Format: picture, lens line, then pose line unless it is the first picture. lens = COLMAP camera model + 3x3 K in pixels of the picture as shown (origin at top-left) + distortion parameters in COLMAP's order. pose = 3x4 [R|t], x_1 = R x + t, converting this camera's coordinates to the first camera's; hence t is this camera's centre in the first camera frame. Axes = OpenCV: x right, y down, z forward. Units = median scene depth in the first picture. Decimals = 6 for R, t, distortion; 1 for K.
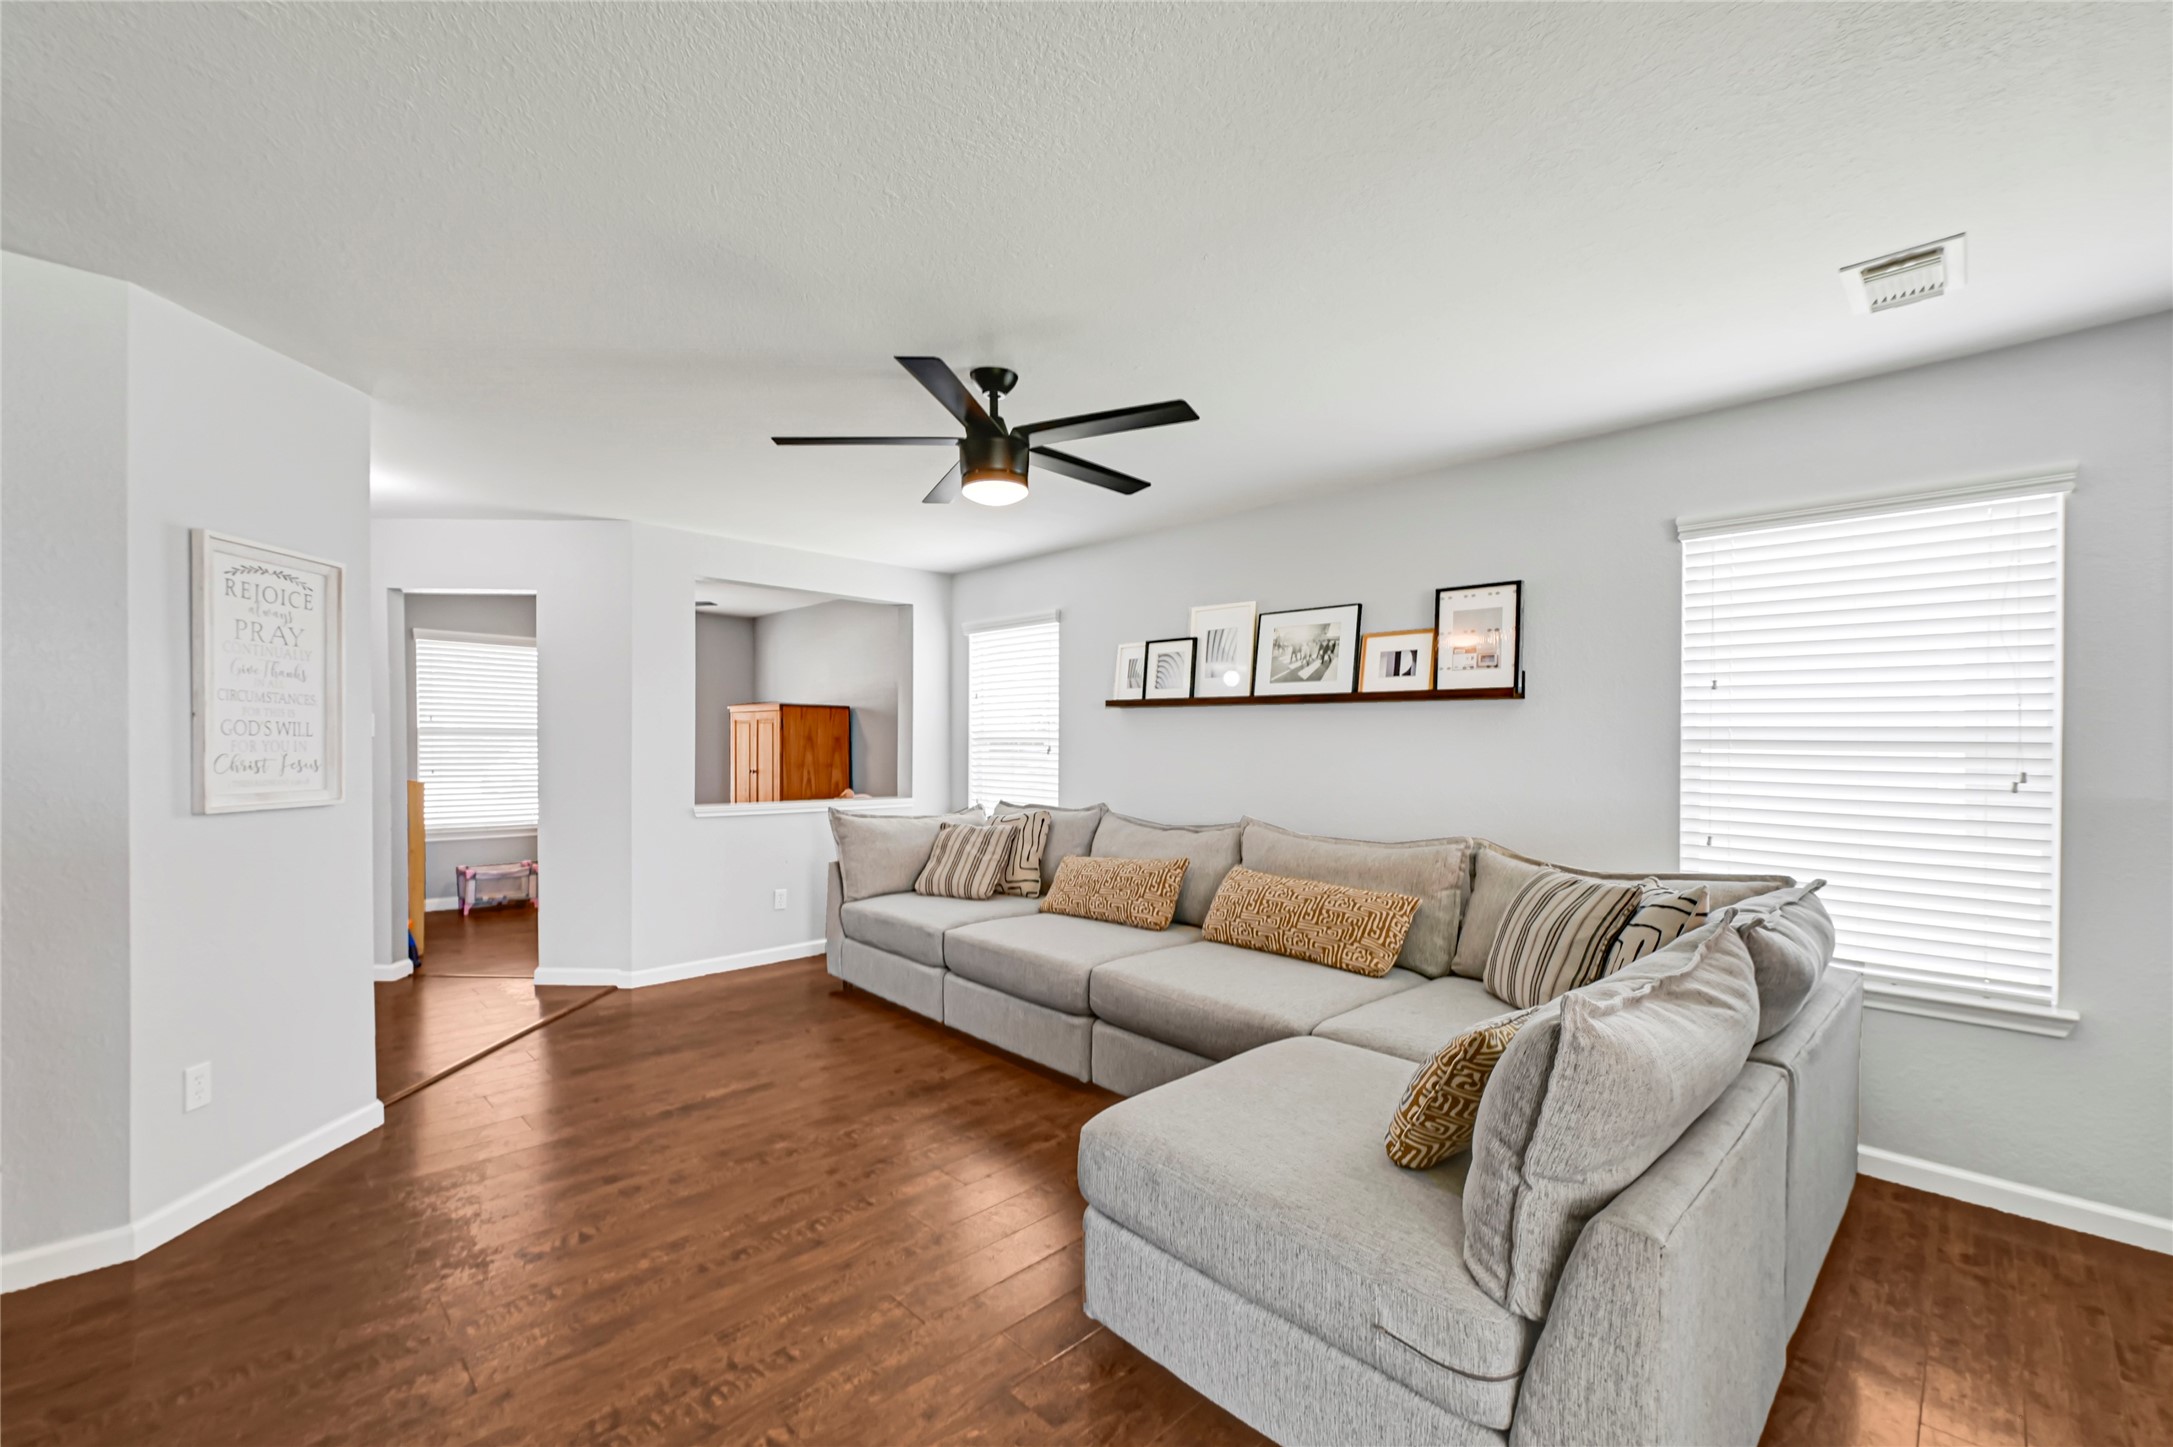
lens RADIAL K [[904.4, 0, 1087.0], [0, 904.4, 753.9], [0, 0, 1]] dist [-0.003665, -0.000728]
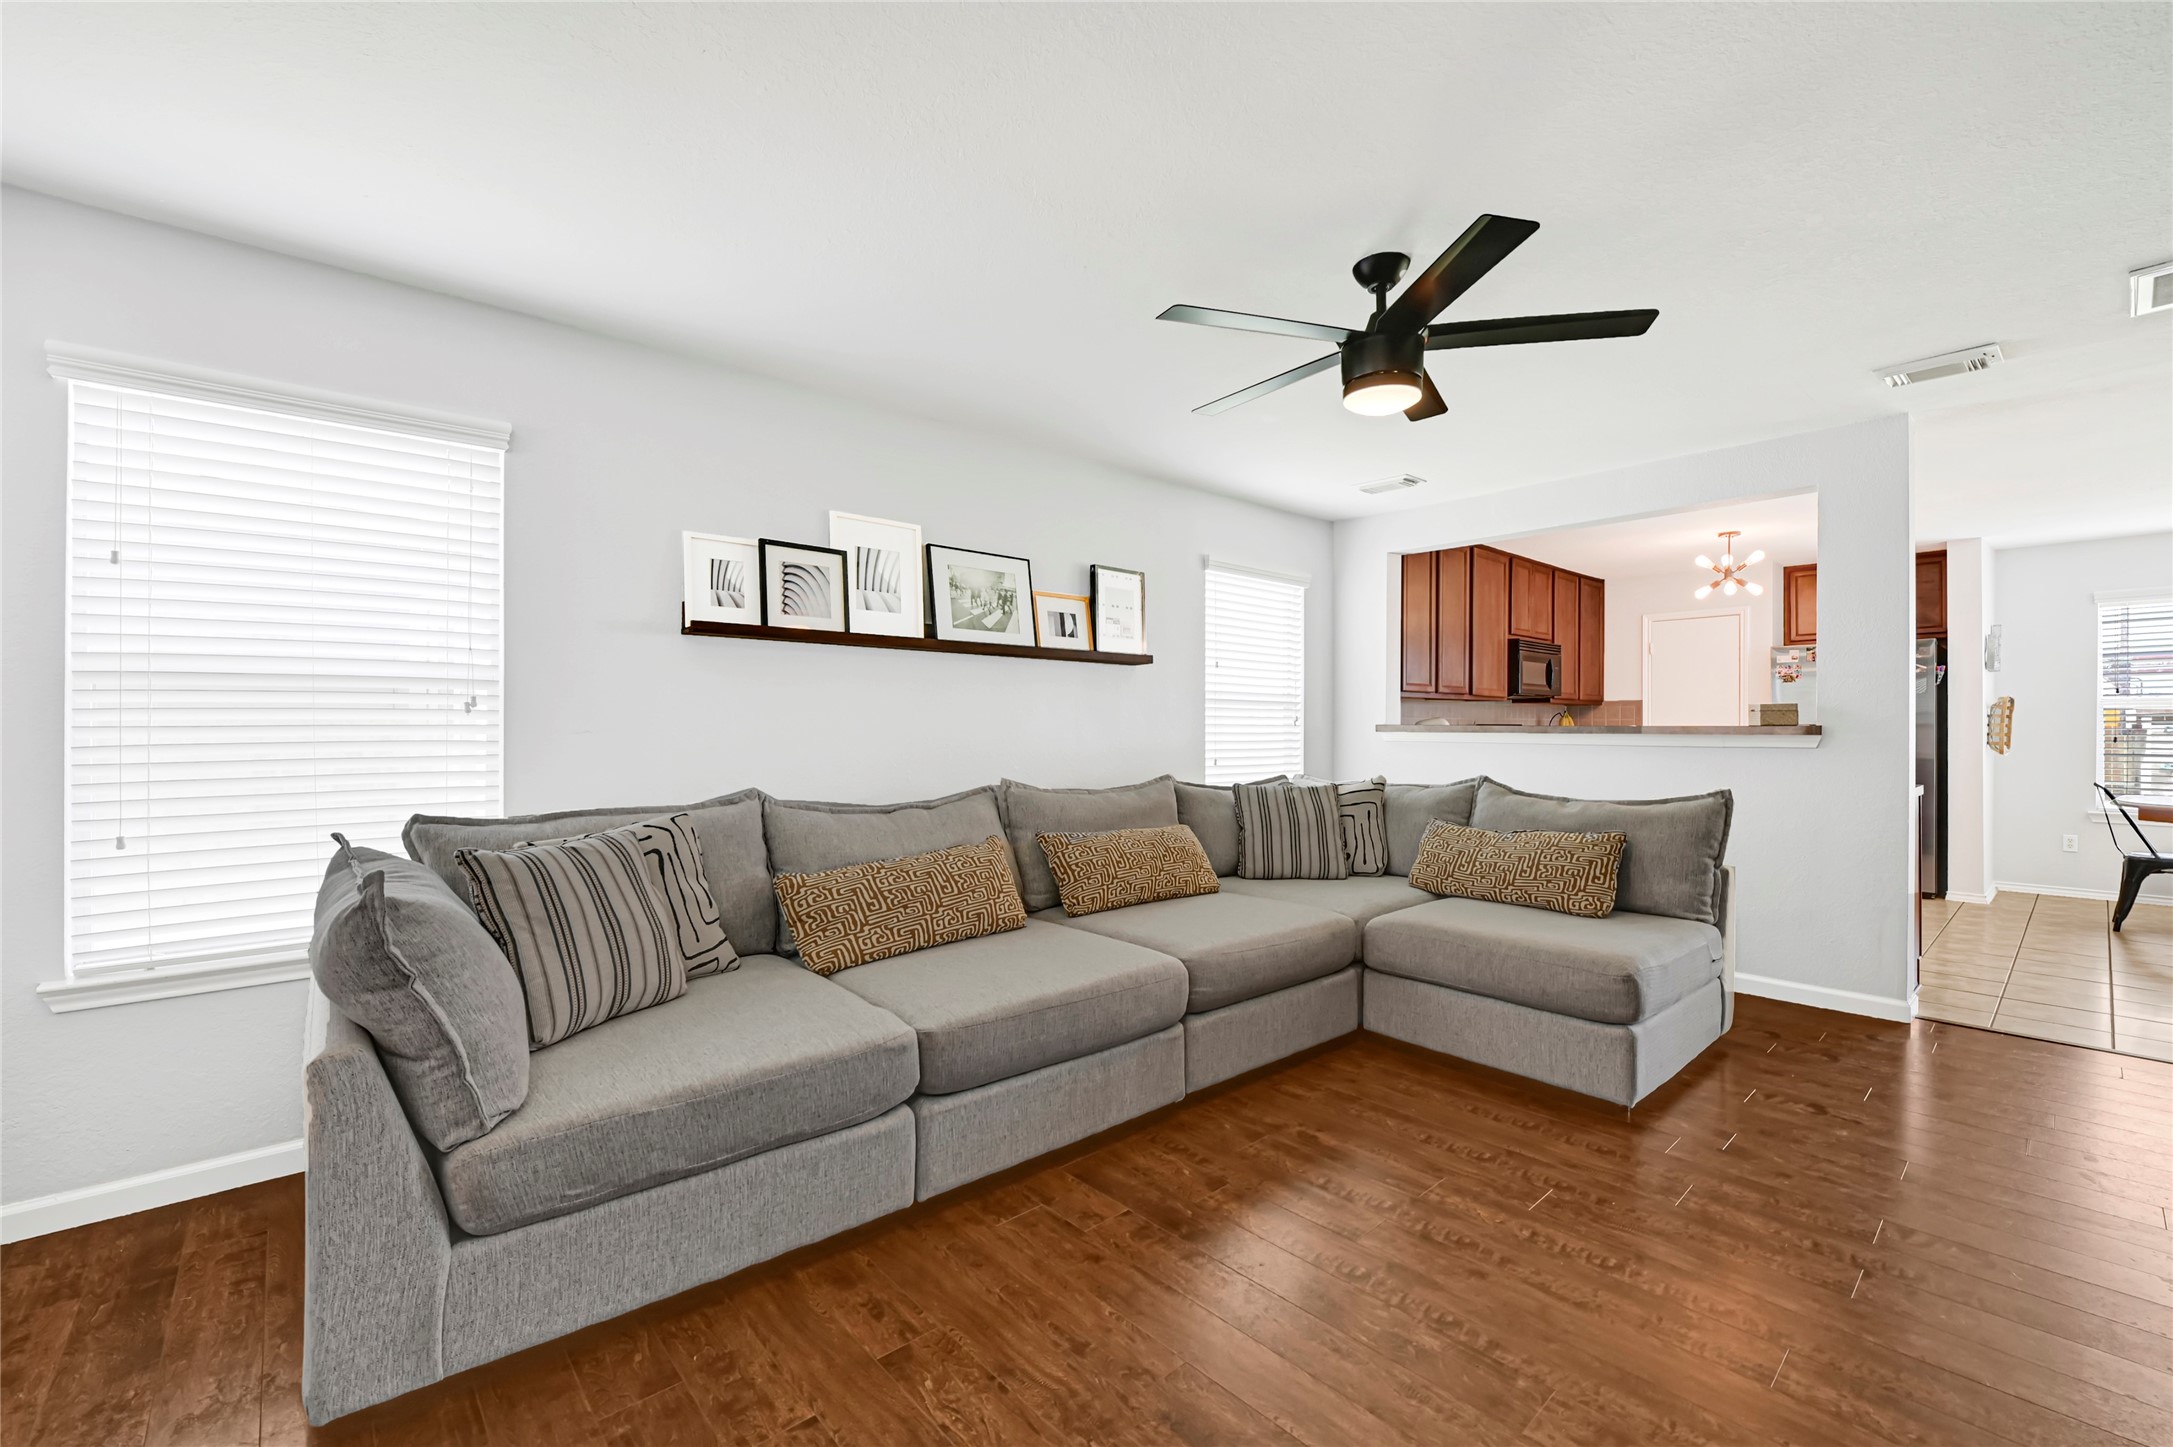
lens RADIAL K [[904.4, 0, 1083.8], [0, 904.4, 728.5], [0, 0, 1]] dist [-0.003665, -0.000728]
pose [[0.045015, -0.014159, 0.998886, -0.734478], [0.013446, 0.999818, 0.013566, 0.009522], [-0.998896, 0.012820, 0.045197, 0.929373]]
